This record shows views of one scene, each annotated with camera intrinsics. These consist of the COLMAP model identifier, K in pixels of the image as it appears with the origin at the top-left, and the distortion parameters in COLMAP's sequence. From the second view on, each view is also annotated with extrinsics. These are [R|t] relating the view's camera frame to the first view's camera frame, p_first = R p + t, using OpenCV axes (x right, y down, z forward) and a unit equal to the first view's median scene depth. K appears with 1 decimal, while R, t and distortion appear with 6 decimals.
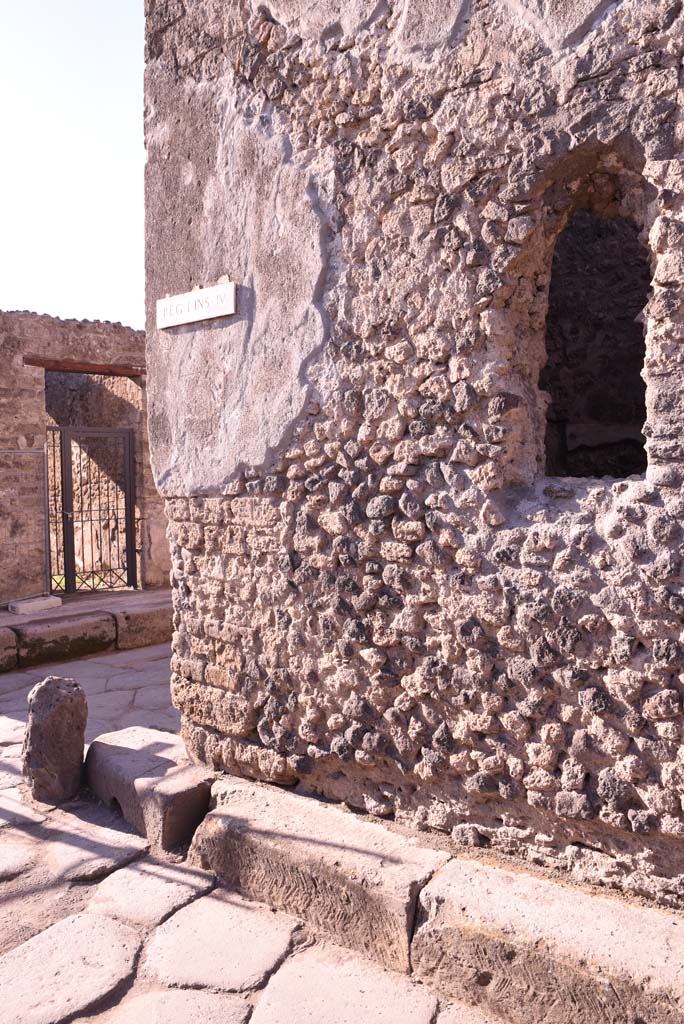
lens RADIAL K [[695.0, 0, 343.6], [0, 695.0, 508.7], [0, 0, 1]] dist [-0.128689, 0.088711]
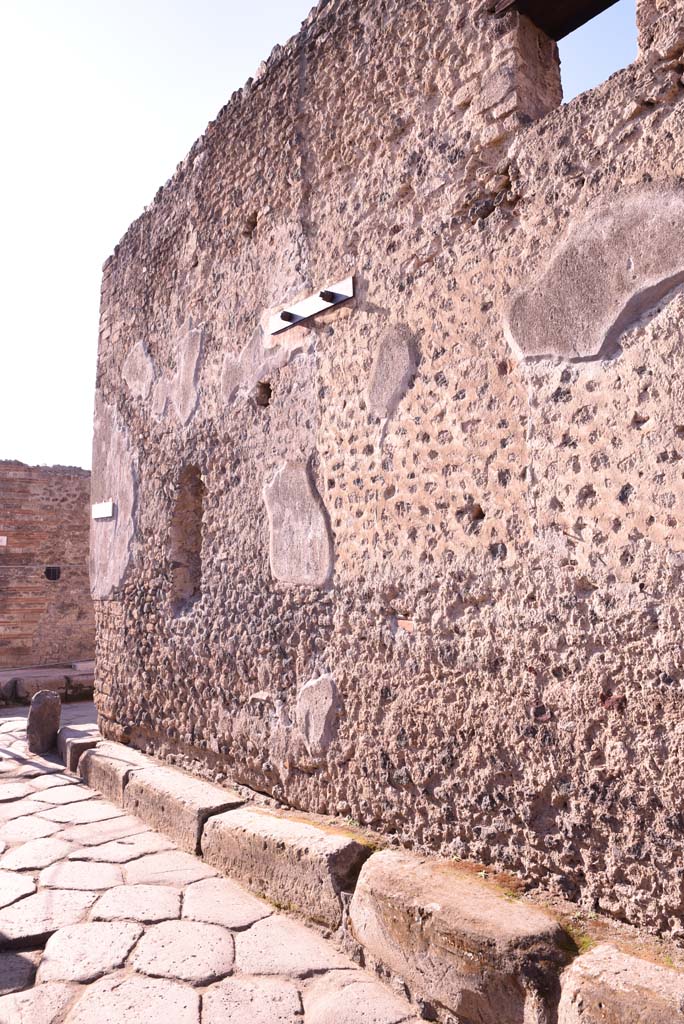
lens RADIAL K [[695.0, 0, 343.6], [0, 695.0, 510.0], [0, 0, 1]] dist [-0.128689, 0.088711]
pose [[0.975320, -0.010090, -0.220564, 1.145665], [-0.019916, 0.990863, -0.133397, -0.031998], [0.219894, 0.134497, 0.966208, -1.040078]]
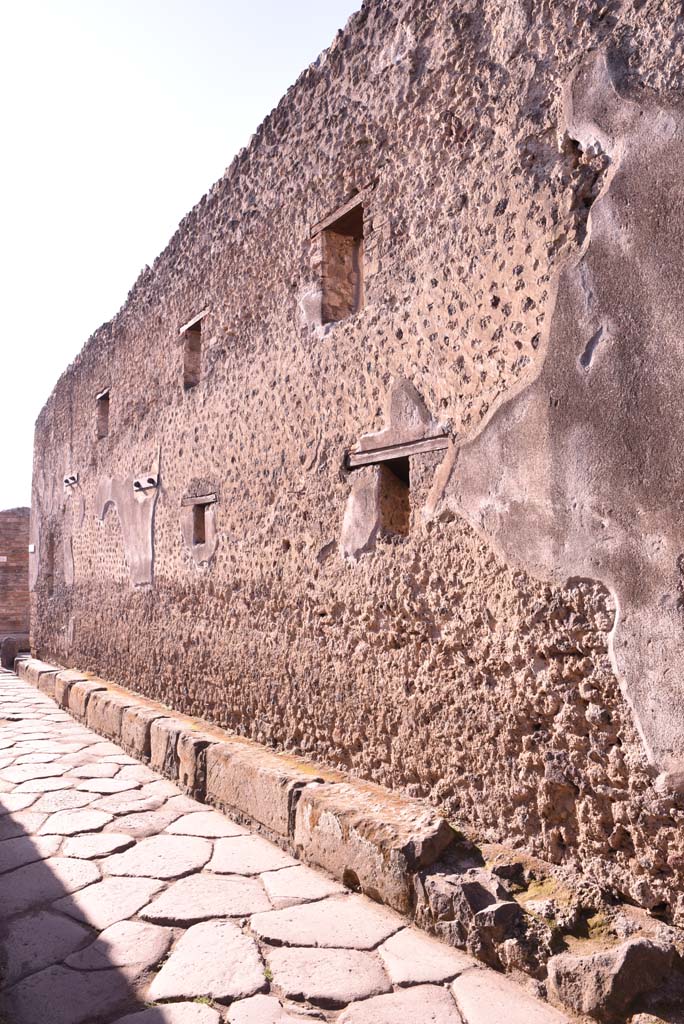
lens RADIAL K [[695.0, 0, 336.2], [0, 695.0, 513.7], [0, 0, 1]] dist [-0.128689, 0.088711]
pose [[0.948280, -0.020184, -0.316793, 3.946011], [-0.020292, 0.992081, -0.123950, -0.015578], [0.316786, 0.123968, 0.940361, -3.259869]]
